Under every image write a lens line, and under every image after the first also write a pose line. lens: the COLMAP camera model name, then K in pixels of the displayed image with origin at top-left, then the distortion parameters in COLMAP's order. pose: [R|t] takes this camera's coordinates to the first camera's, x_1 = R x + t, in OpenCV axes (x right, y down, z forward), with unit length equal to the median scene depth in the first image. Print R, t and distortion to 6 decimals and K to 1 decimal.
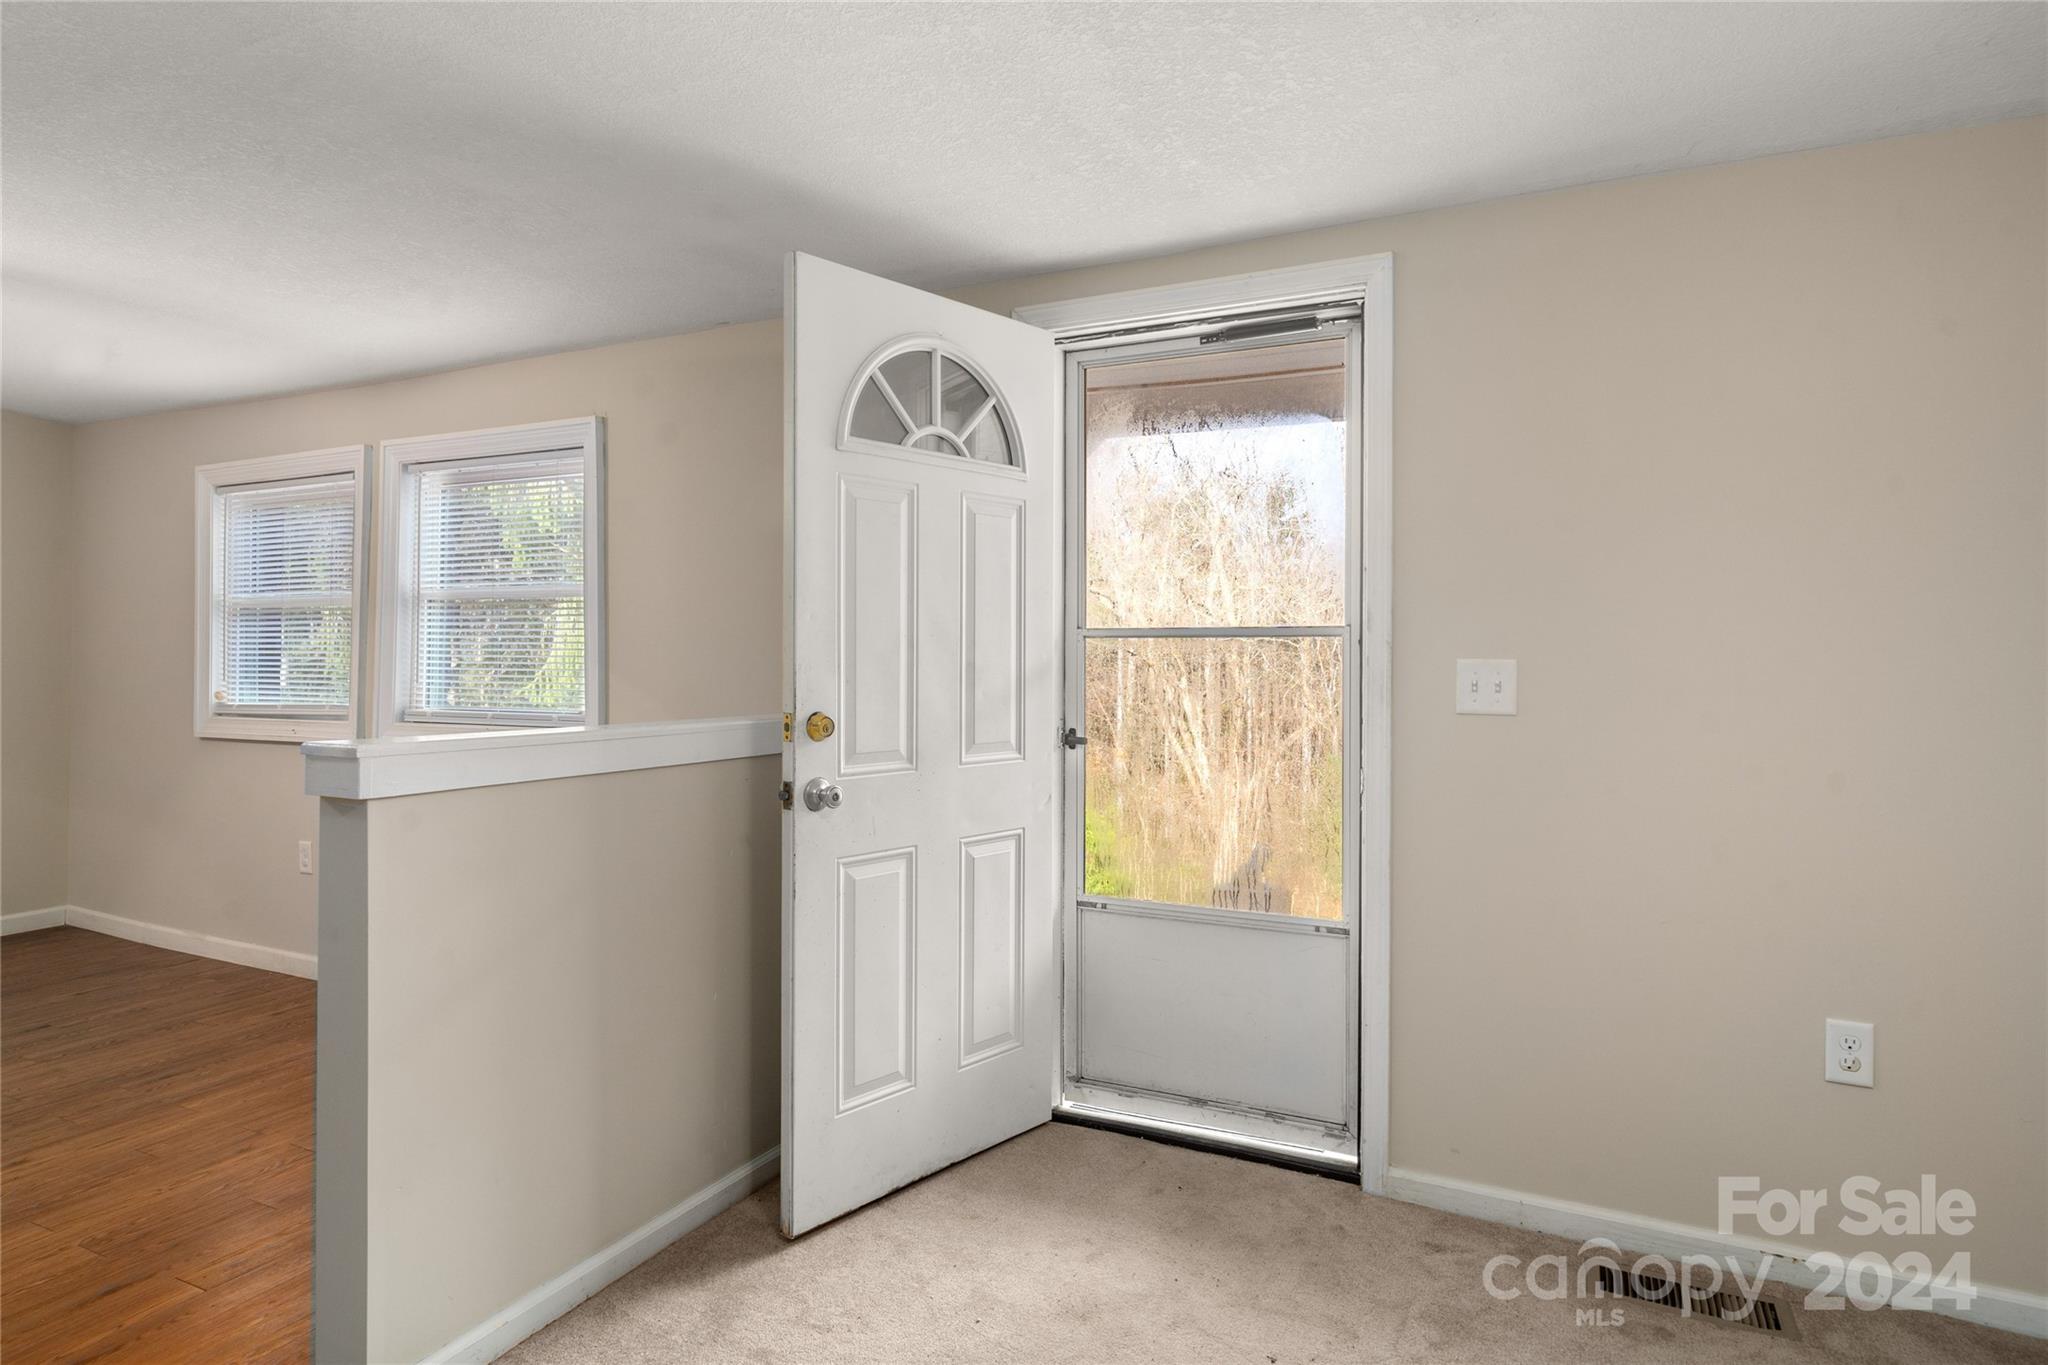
lens RADIAL K [[1139.5, 0, 1014.8], [0, 1139.5, 651.9], [0, 0, 1]] dist [0.003114, 0.000024]
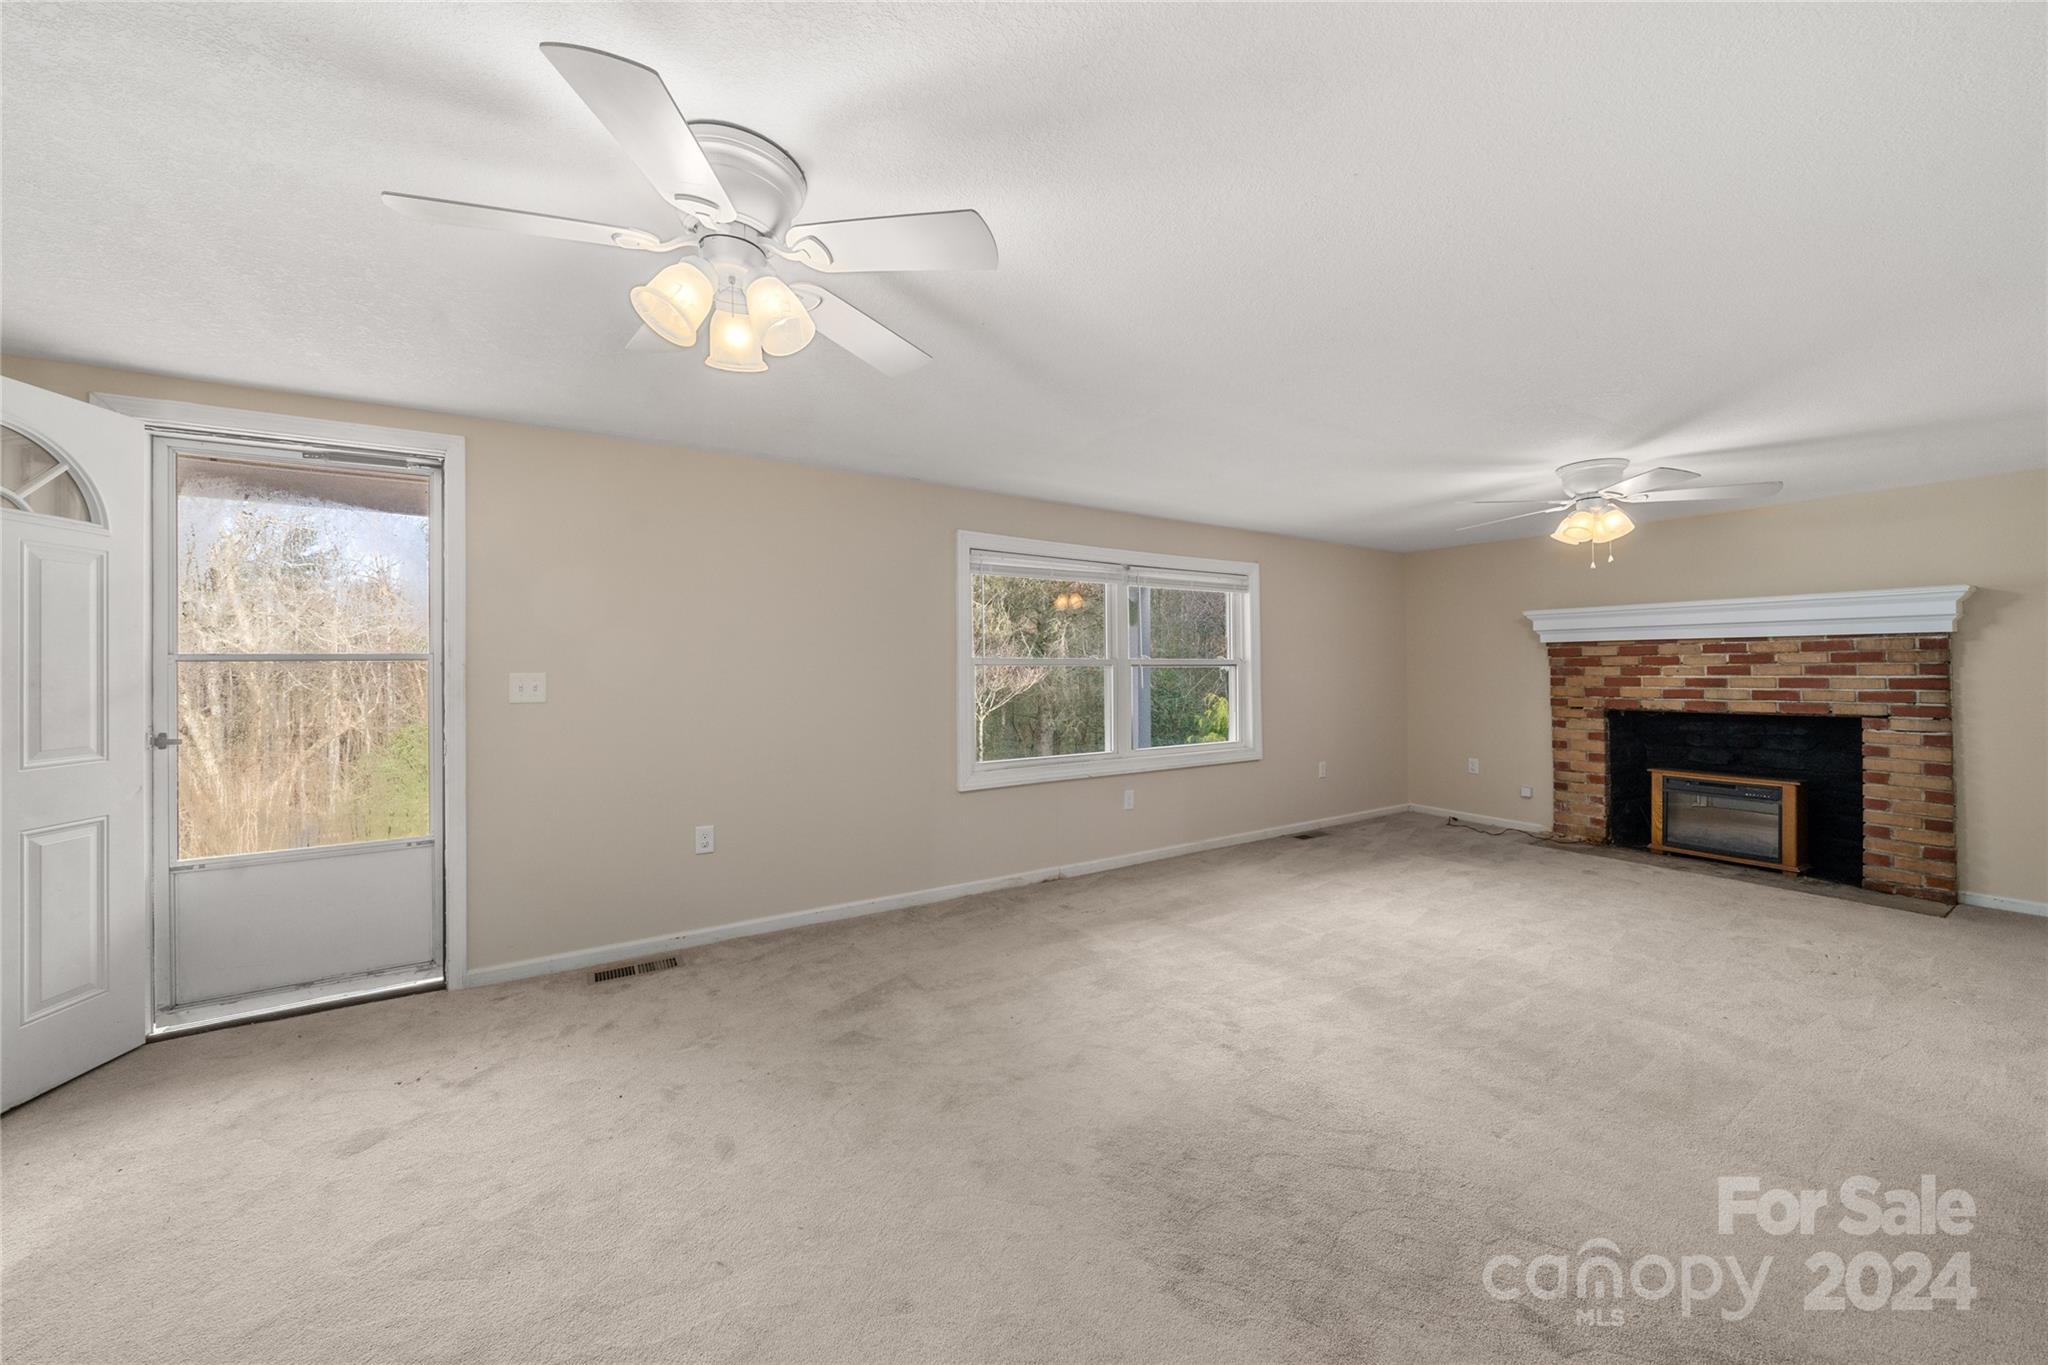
lens RADIAL K [[728.8, 0, 1031.2], [0, 728.8, 664.5], [0, 0, 1]] dist [-0.002257, -0.000308]
pose [[0.522772, -0.005469, 0.852455, -0.126751], [0.009294, 0.999957, 0.000715, -0.000380], [-0.852422, 0.007549, 0.522800, -0.237846]]
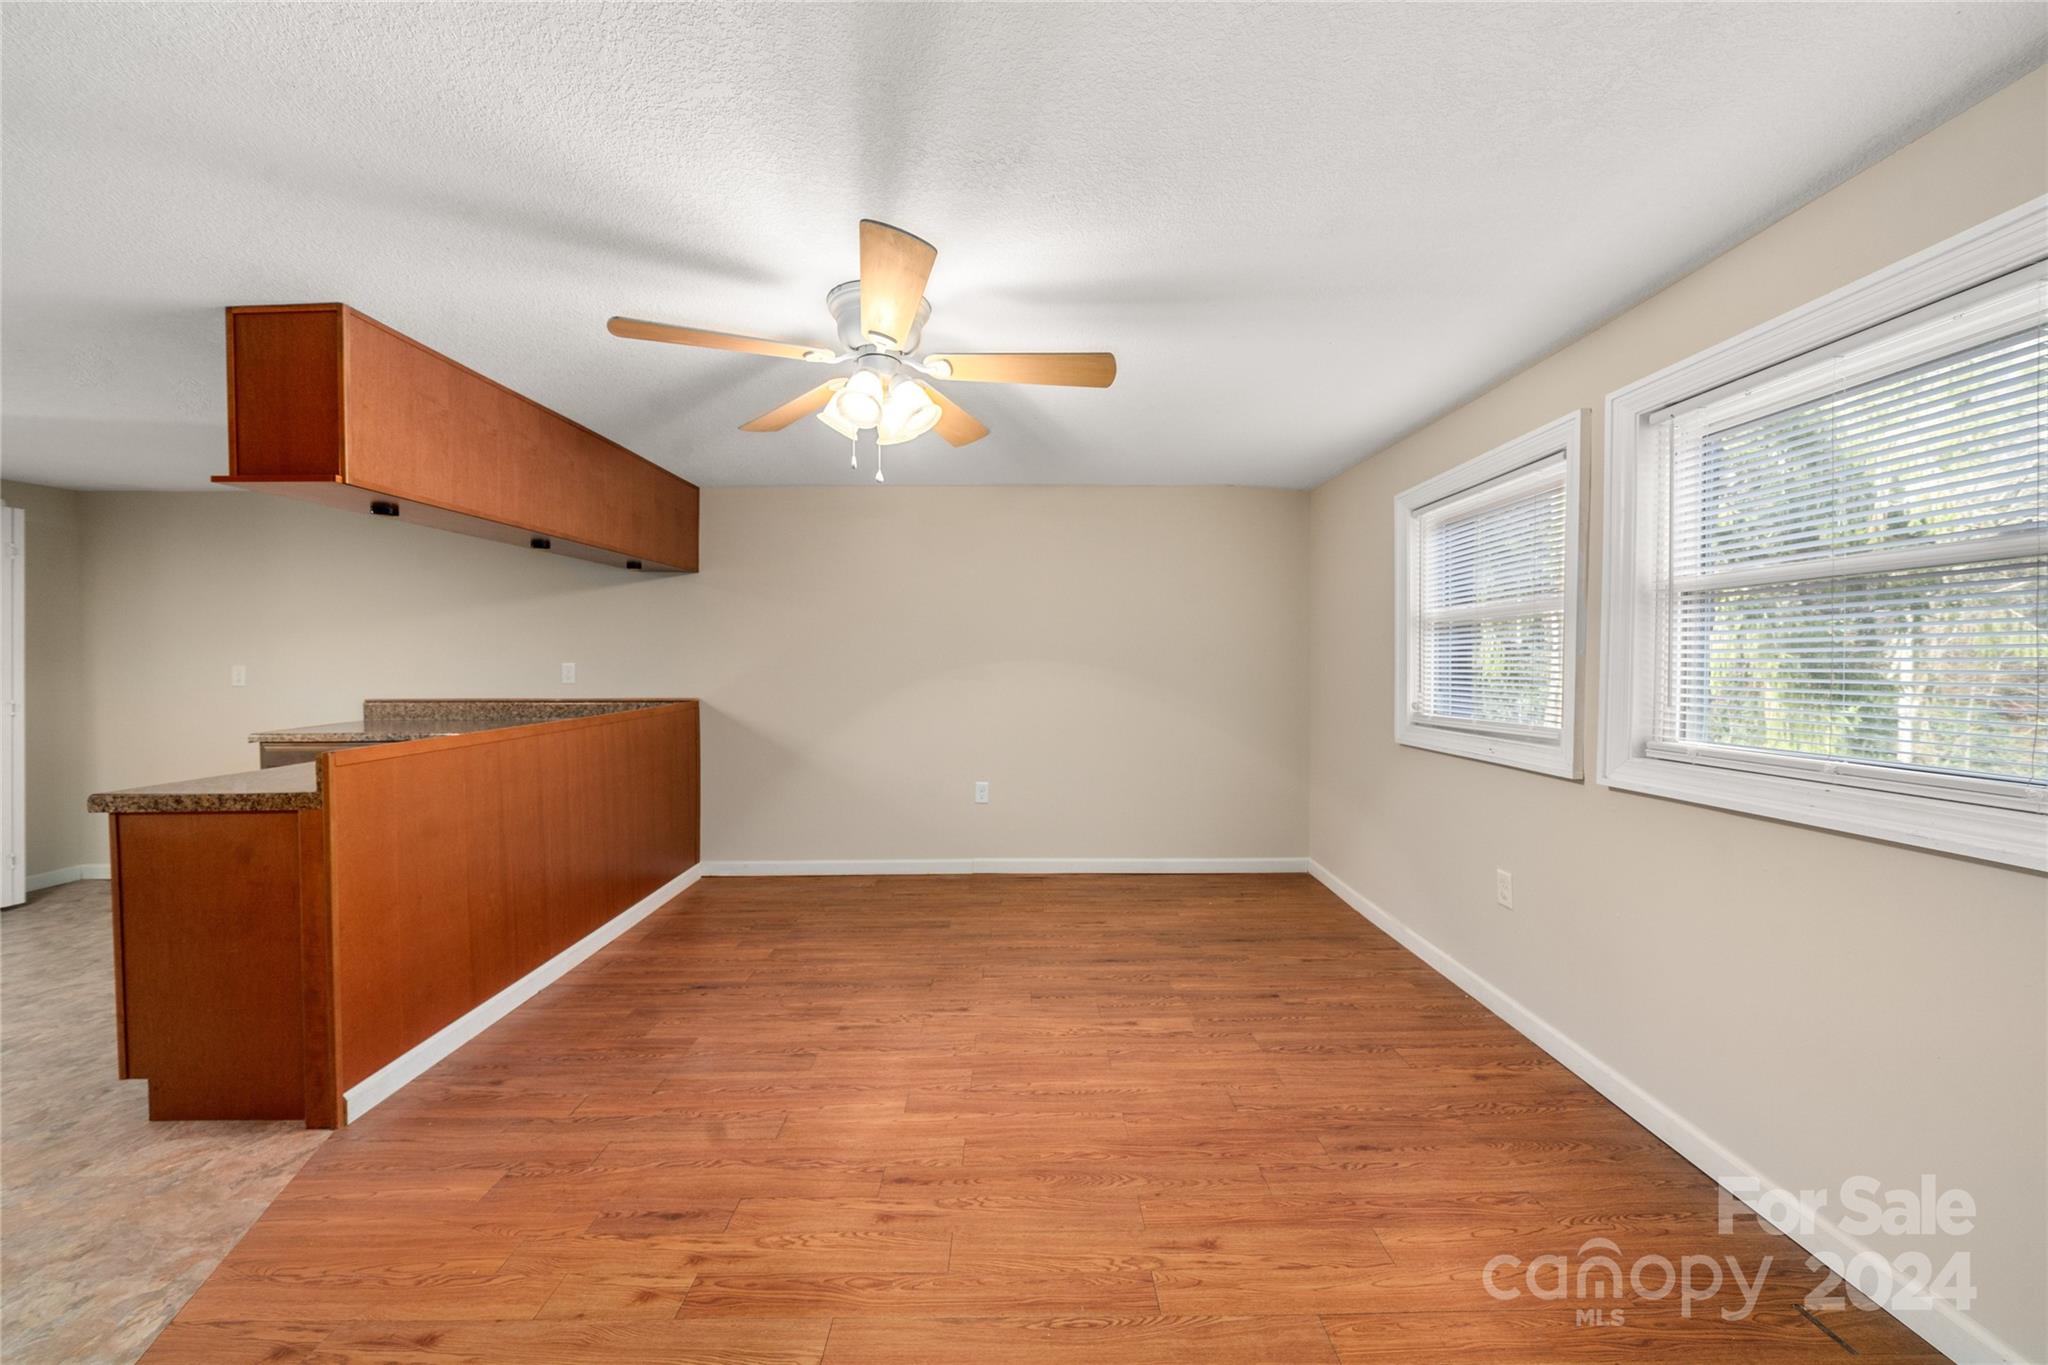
lens RADIAL K [[712.5, 0, 1024.7], [0, 712.5, 665.7], [0, 0, 1]] dist [-0.002777, -0.000190]
pose [[0.445890, -0.002222, -0.895085, -0.383699], [0.006318, 0.999980, 0.000665, -0.002758], [0.895065, -0.005952, 0.445895, 0.546223]]
